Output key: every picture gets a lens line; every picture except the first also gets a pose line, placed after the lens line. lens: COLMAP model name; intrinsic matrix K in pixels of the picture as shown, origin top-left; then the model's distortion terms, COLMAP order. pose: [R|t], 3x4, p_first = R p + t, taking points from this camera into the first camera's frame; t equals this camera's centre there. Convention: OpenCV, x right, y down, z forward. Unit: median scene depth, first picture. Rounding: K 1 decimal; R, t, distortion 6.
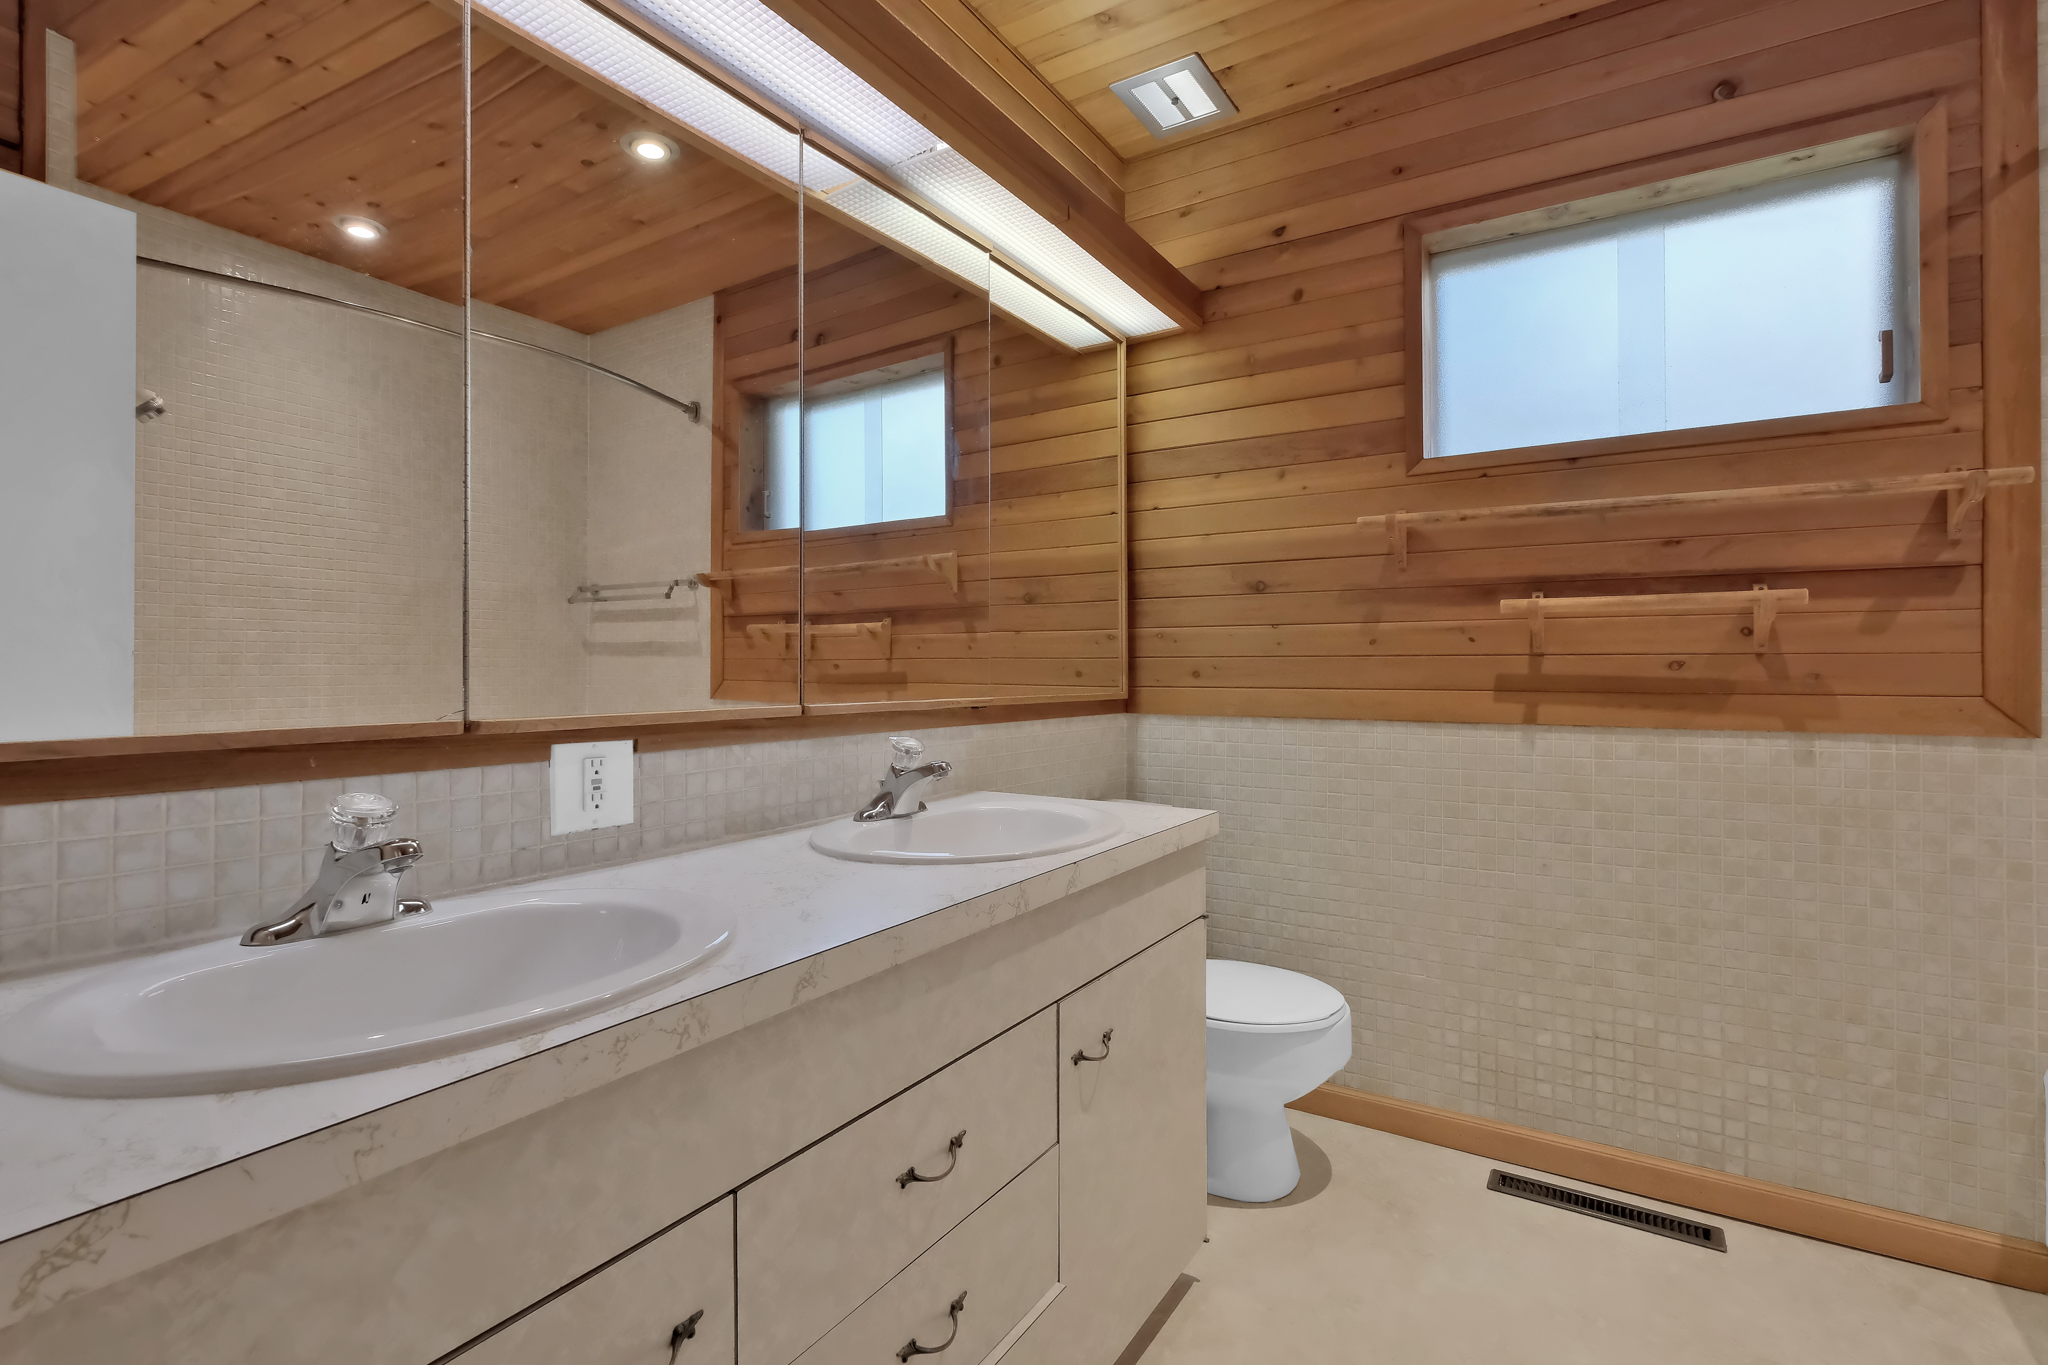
lens RADIAL K [[950.3, 0, 1011.6], [0, 950.3, 668.5], [0, 0, 1]] dist [-0.002291, -0.000478]
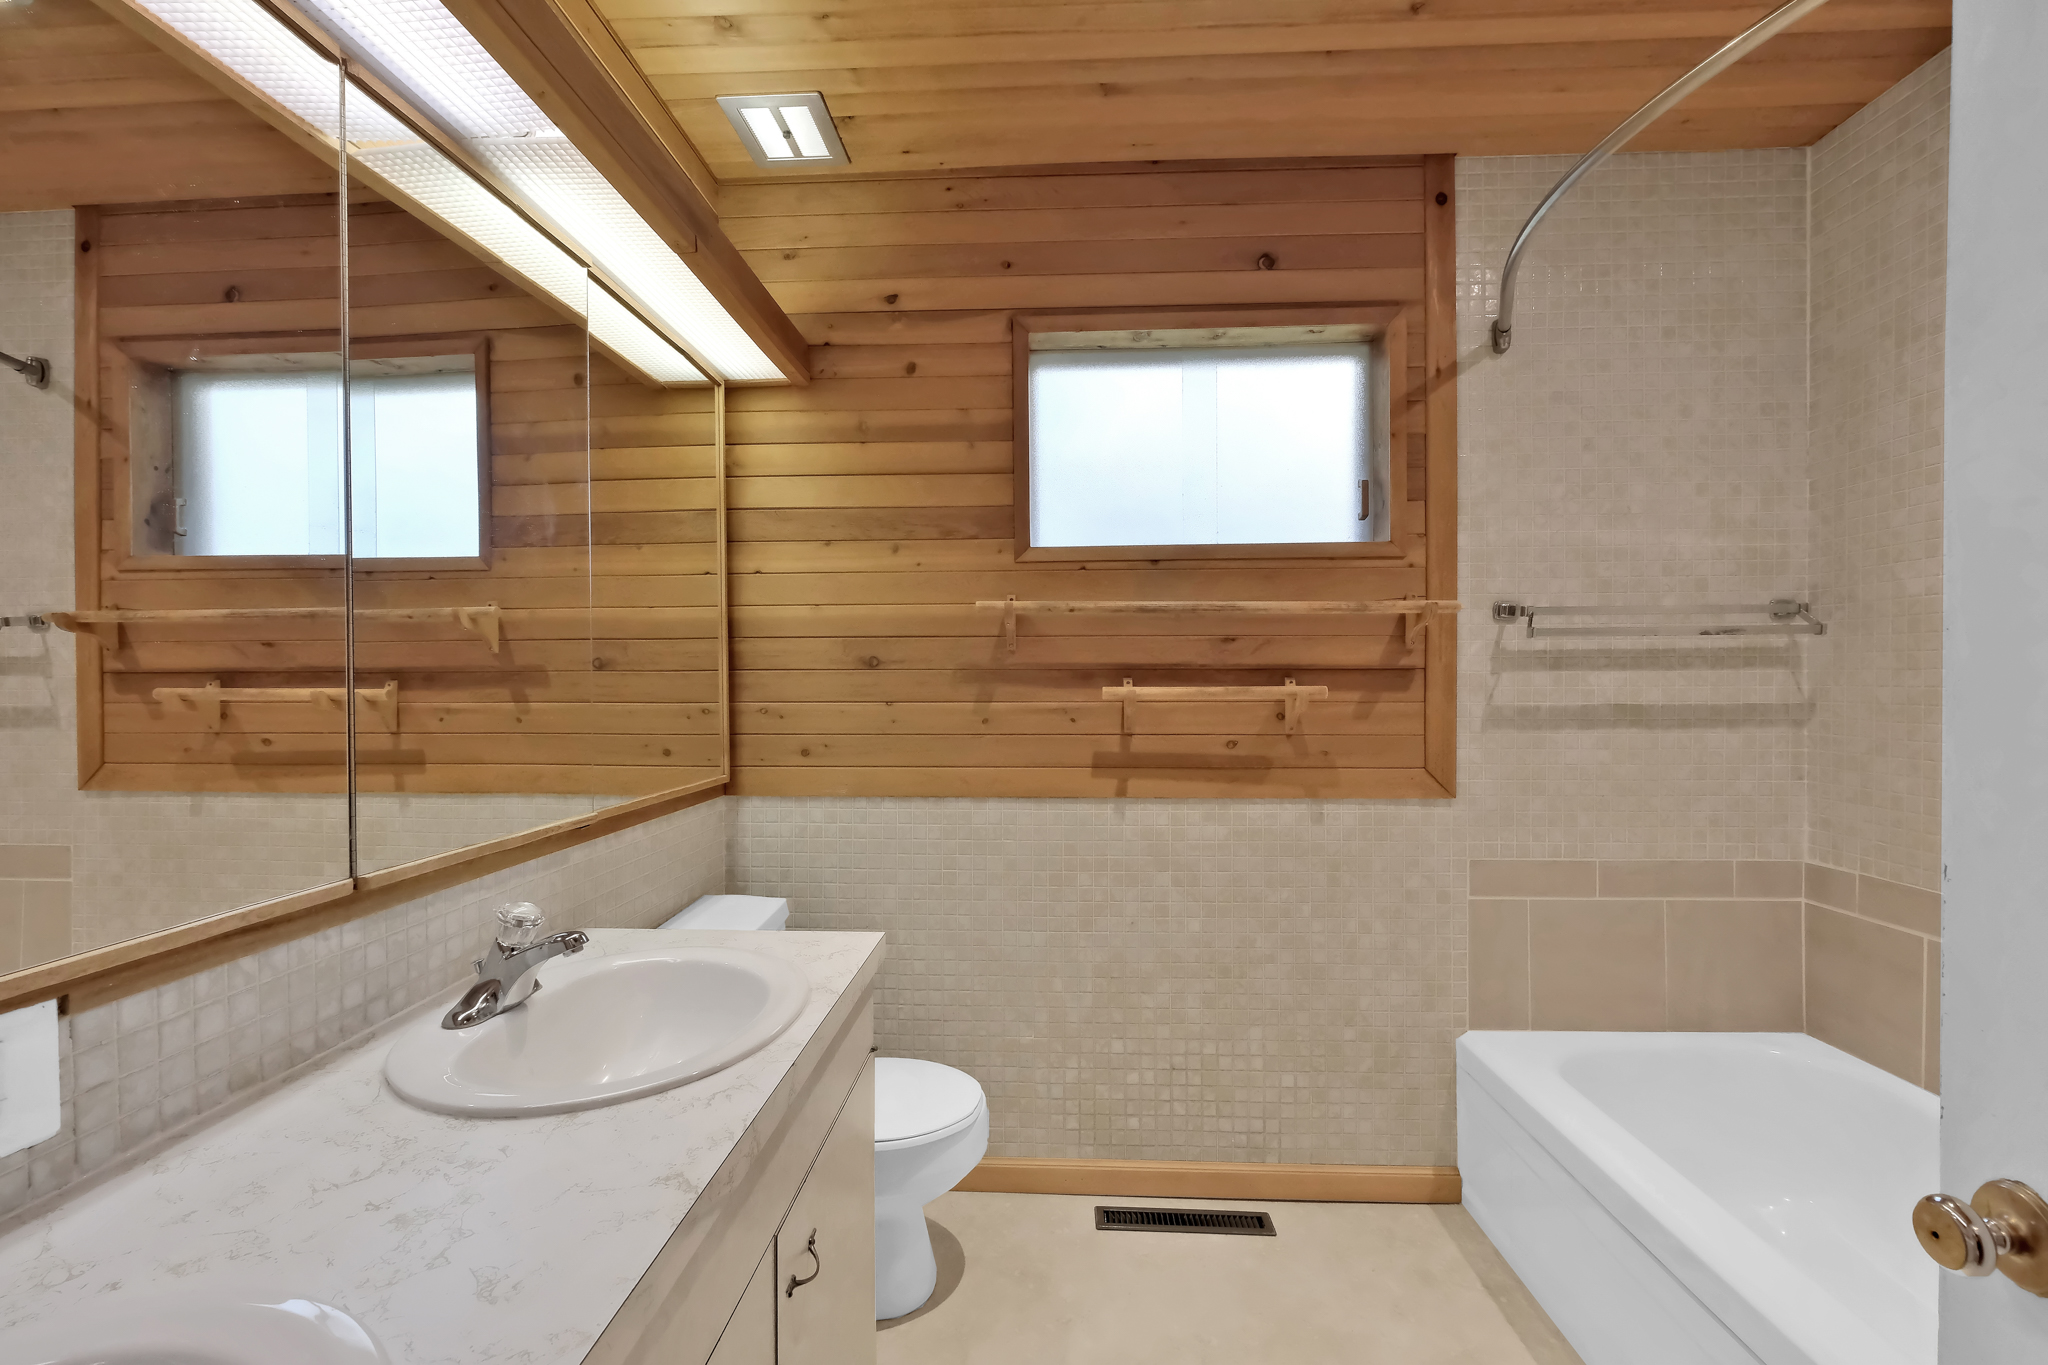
lens RADIAL K [[944.1, 0, 1026.2], [0, 944.1, 700.6], [0, 0, 1]] dist [0.001559, 0.000120]
pose [[0.872168, -0.011471, 0.489071, -0.086683], [0.005686, 0.999895, 0.013314, -0.068978], [-0.489173, -0.008831, 0.872142, 0.096632]]
